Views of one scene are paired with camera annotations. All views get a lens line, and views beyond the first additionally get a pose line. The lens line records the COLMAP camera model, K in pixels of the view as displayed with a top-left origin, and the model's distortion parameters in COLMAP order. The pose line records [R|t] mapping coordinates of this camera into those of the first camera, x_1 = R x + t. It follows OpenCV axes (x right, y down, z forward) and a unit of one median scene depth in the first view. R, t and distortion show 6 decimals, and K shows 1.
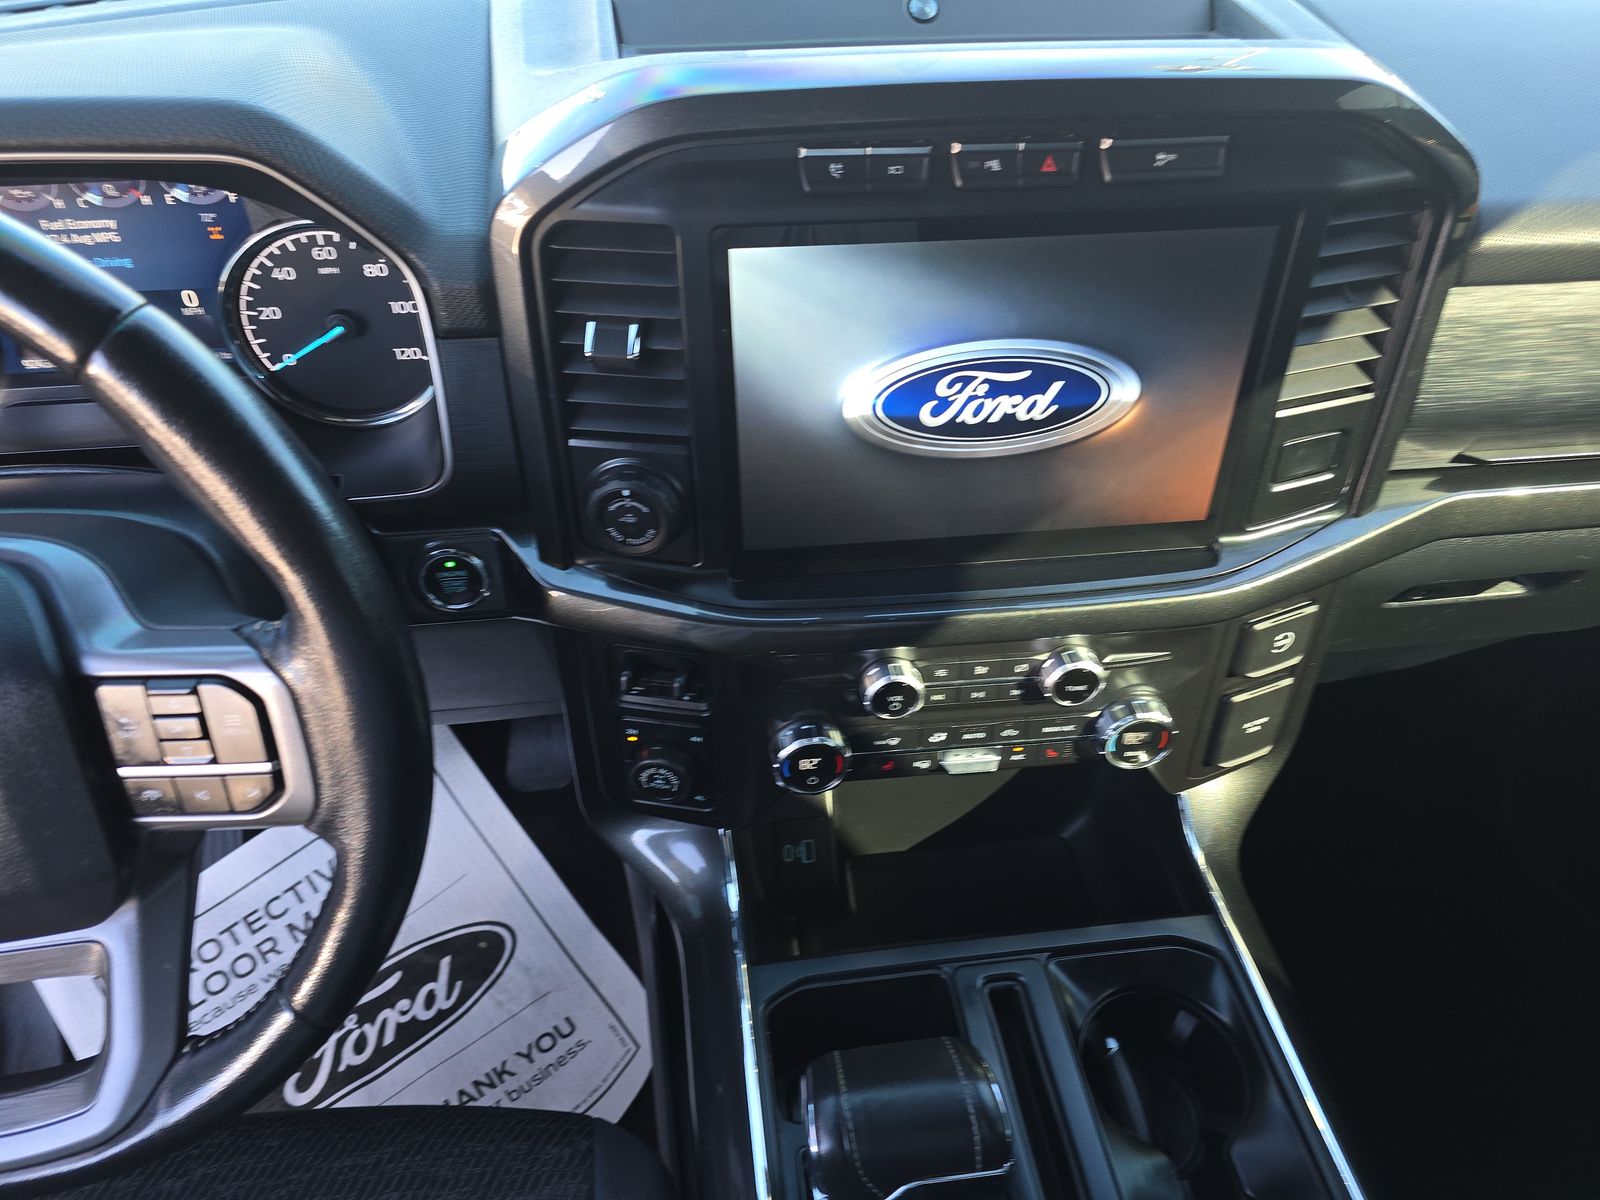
lens RADIAL K [[1105.9, 0, 793.9], [0, 1105.9, 595.5], [0, 0, 1]] dist [0.023348, -0.011533]
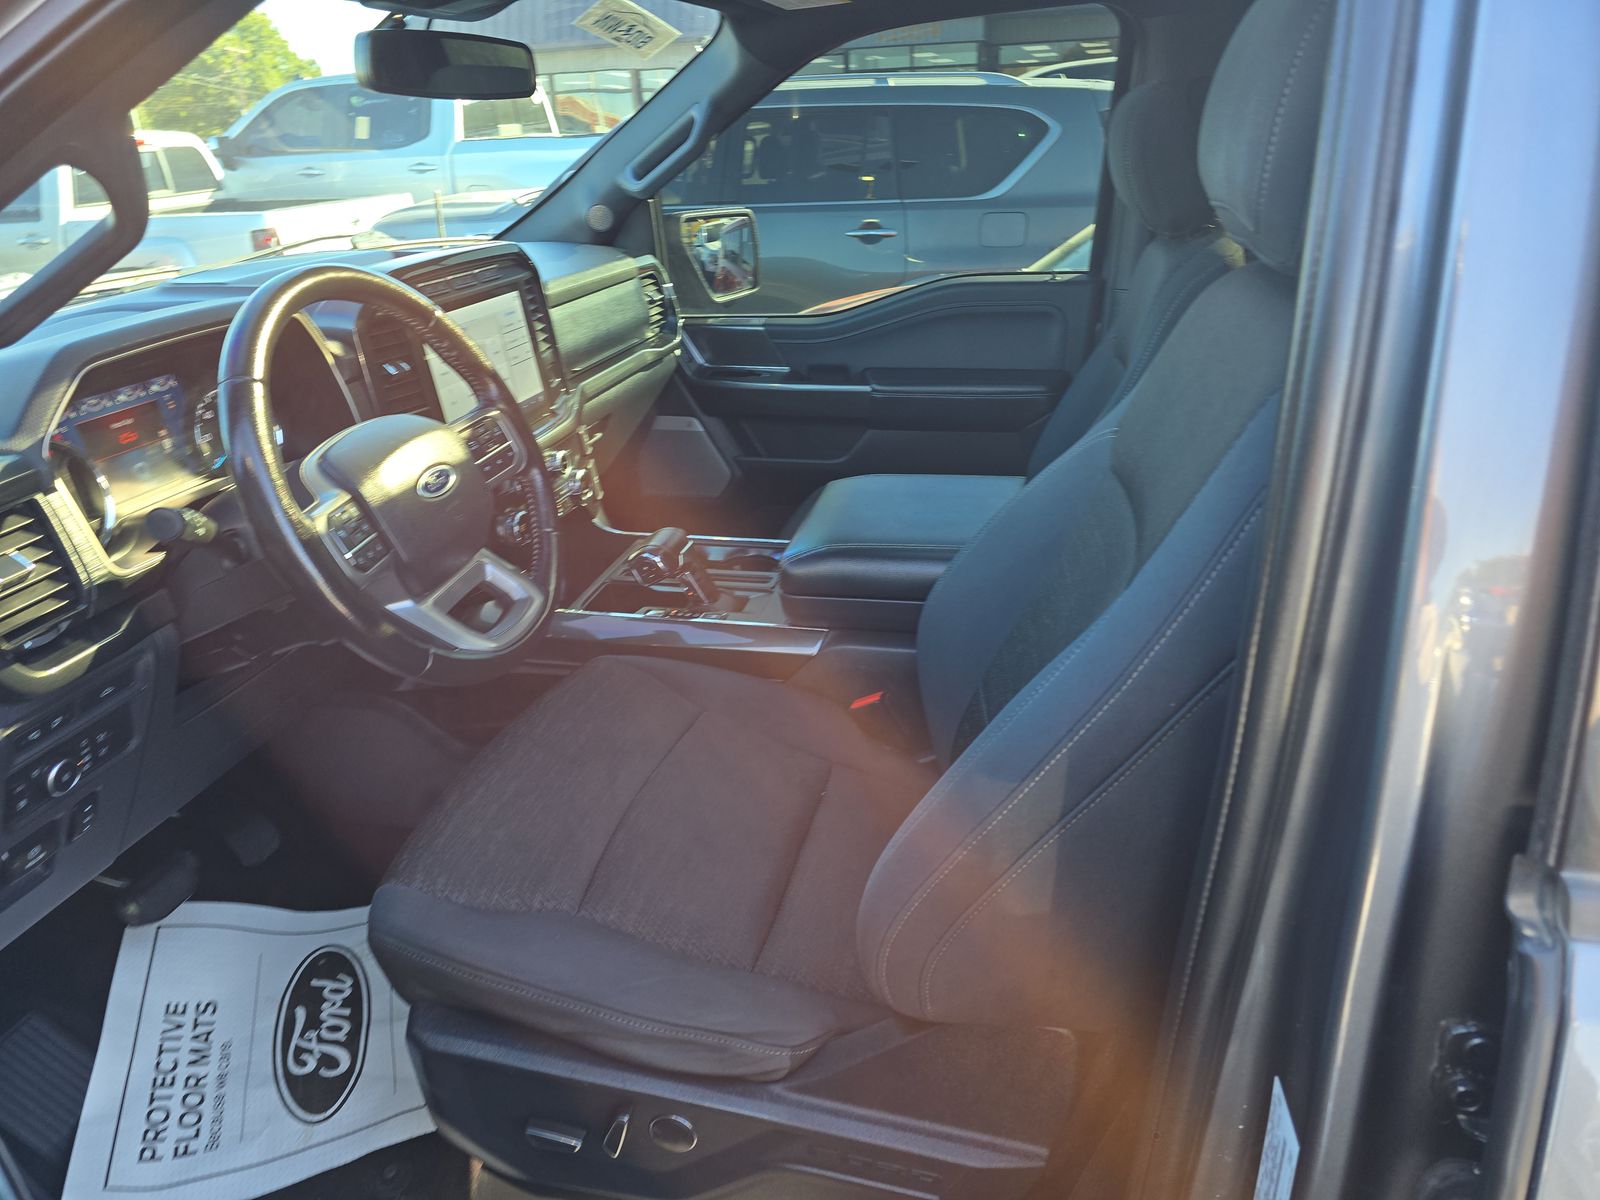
lens RADIAL K [[1105.9, 0, 798.4], [0, 1105.9, 601.3], [0, 0, 1]] dist [0.023348, -0.011533]
pose [[0.332239, -0.380377, 0.863093, -1.098095], [0.666398, 0.742246, 0.070595, 0.288928], [-0.667481, 0.551709, 0.500086, -0.280585]]
